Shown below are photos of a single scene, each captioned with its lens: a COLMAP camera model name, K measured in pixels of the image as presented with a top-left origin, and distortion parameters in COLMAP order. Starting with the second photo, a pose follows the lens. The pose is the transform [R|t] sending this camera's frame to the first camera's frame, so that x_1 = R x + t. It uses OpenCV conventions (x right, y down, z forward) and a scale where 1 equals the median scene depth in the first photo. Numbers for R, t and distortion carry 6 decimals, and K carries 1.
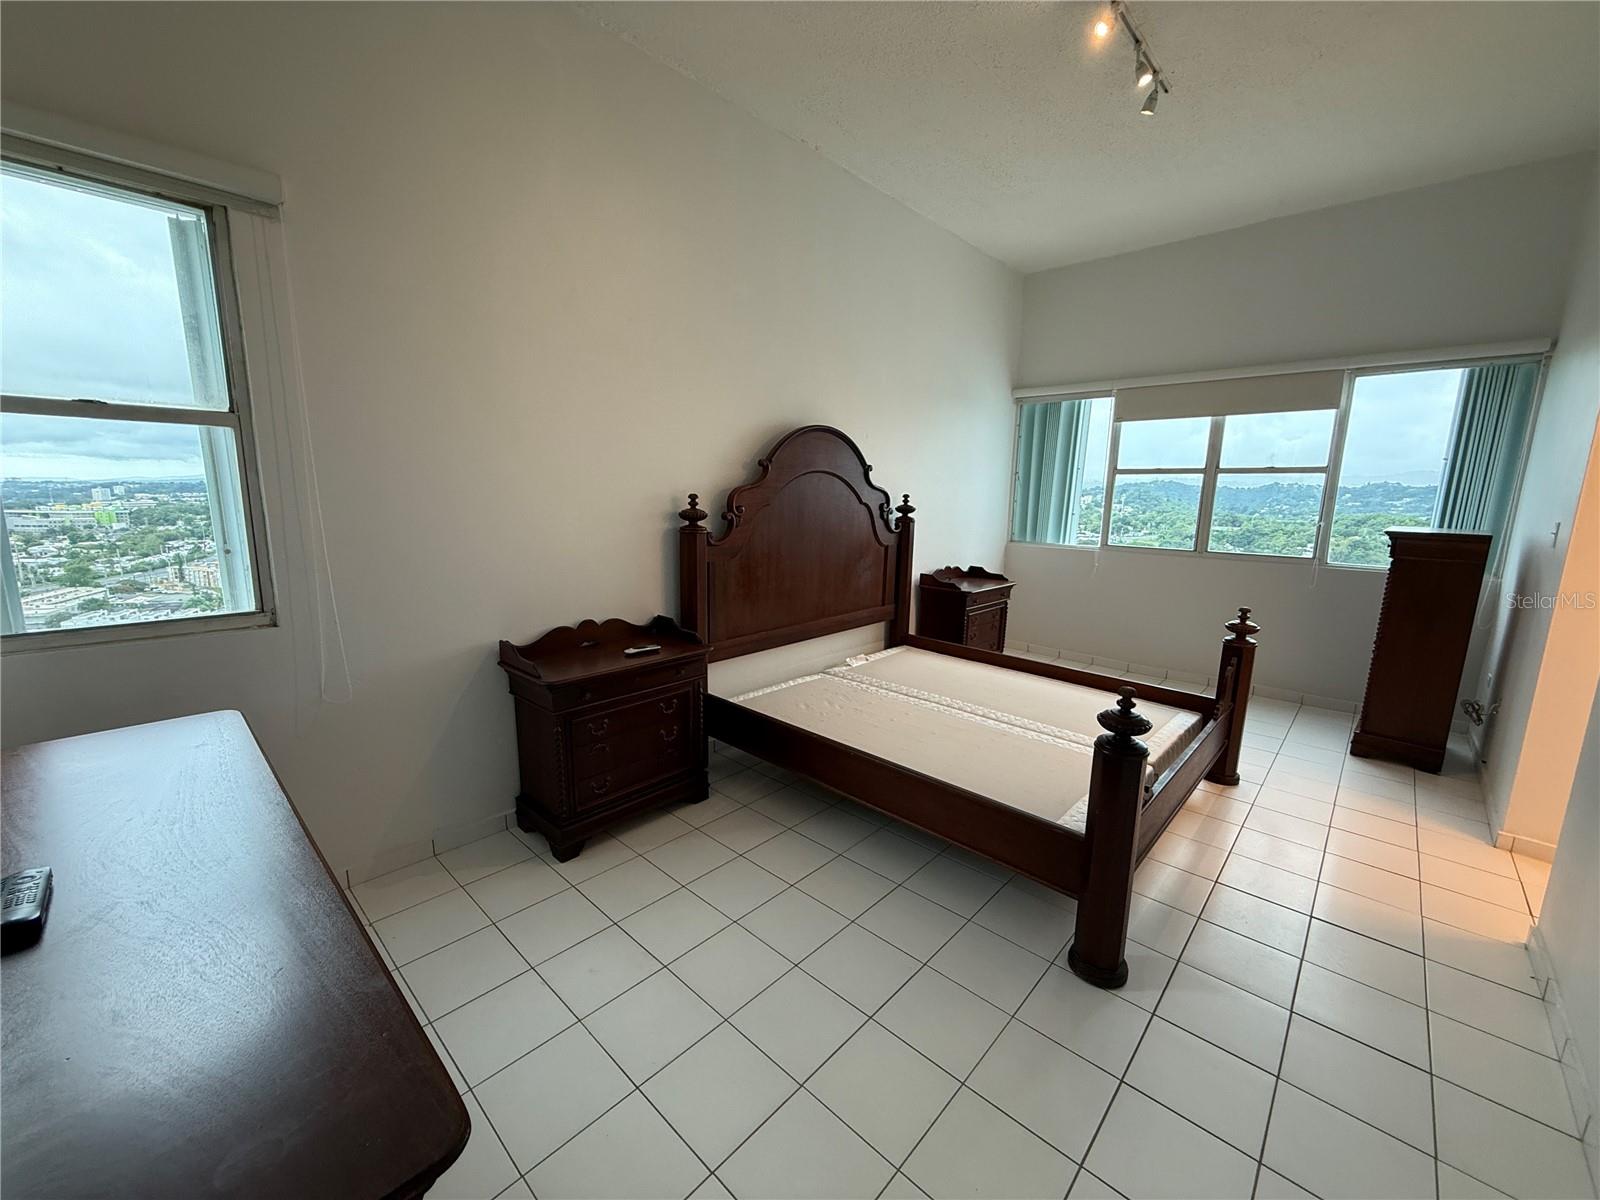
lens RADIAL K [[637.9, 0, 794.9], [0, 637.9, 595.3], [0, 0, 1]] dist [-0.000105, -0.000269]
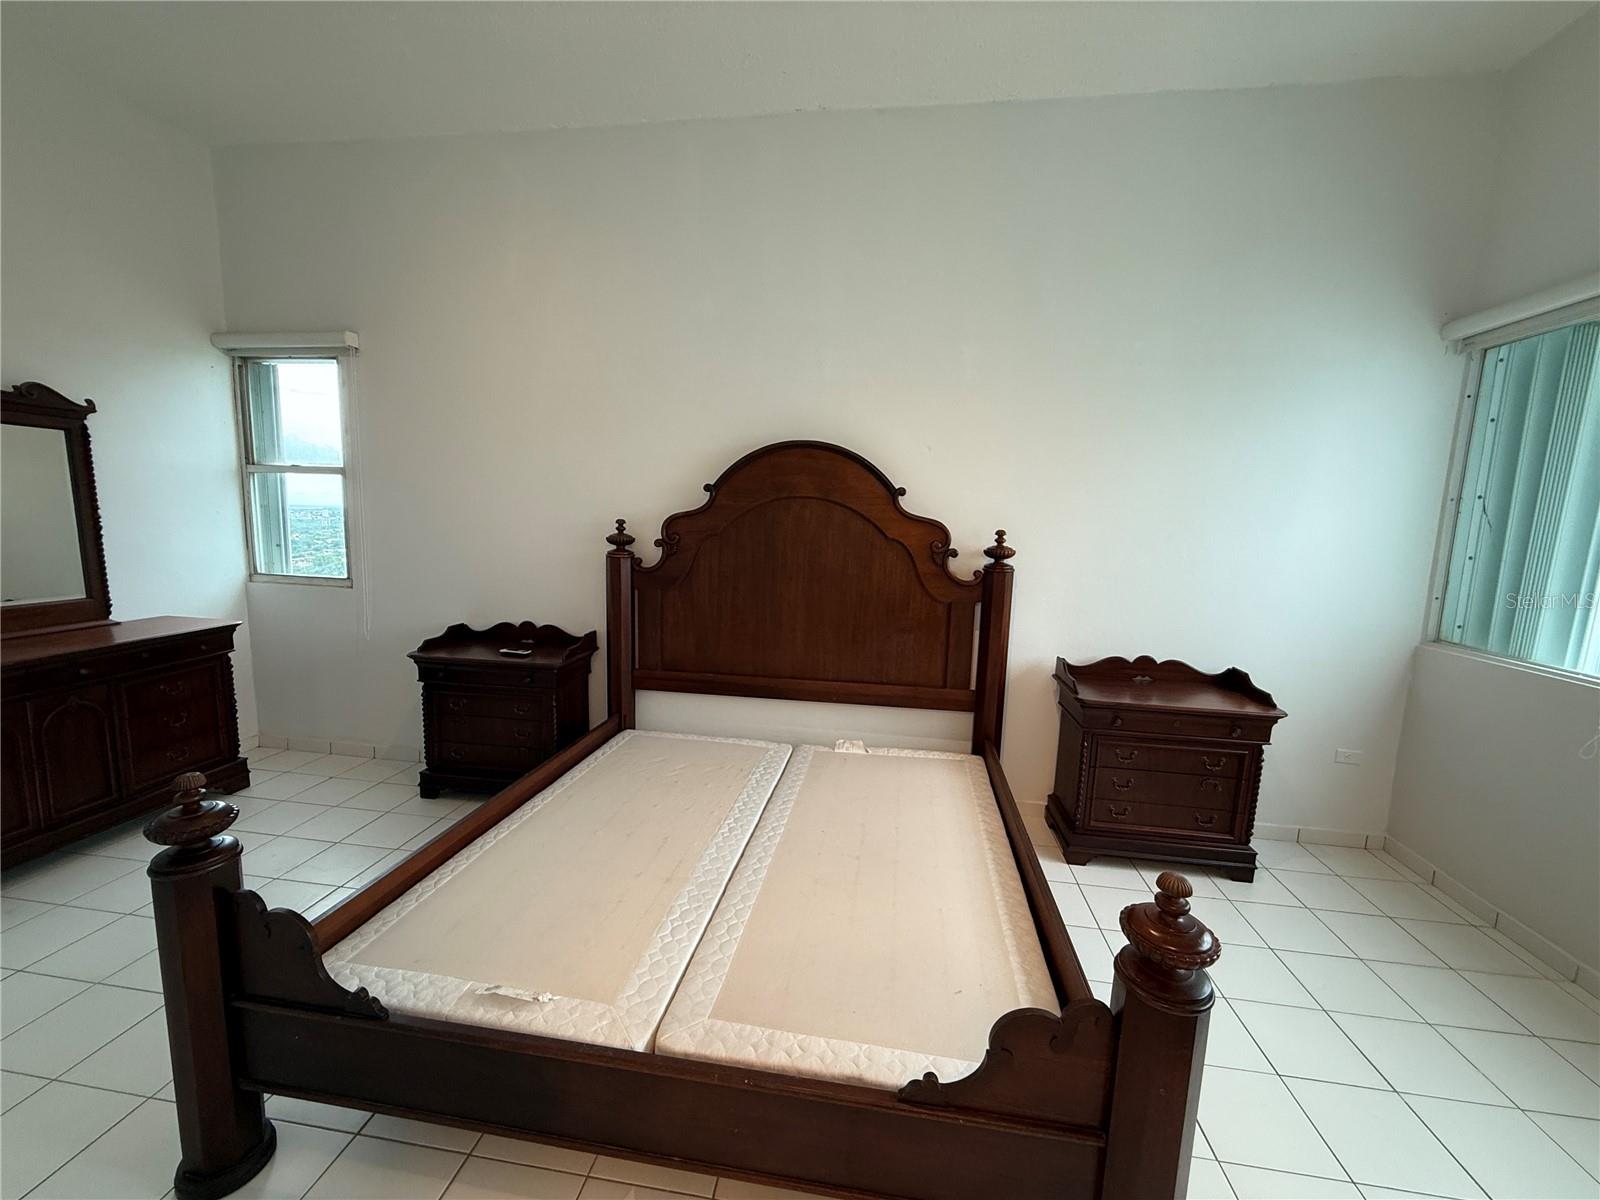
lens RADIAL K [[637.9, 0, 794.9], [0, 637.9, 595.3], [0, 0, 1]] dist [-0.000105, -0.000269]
pose [[0.571587, 0.106187, -0.813642, 0.656908], [-0.155179, 0.987686, 0.019887, -0.078774], [0.805734, 0.114893, 0.581026, 0.495520]]
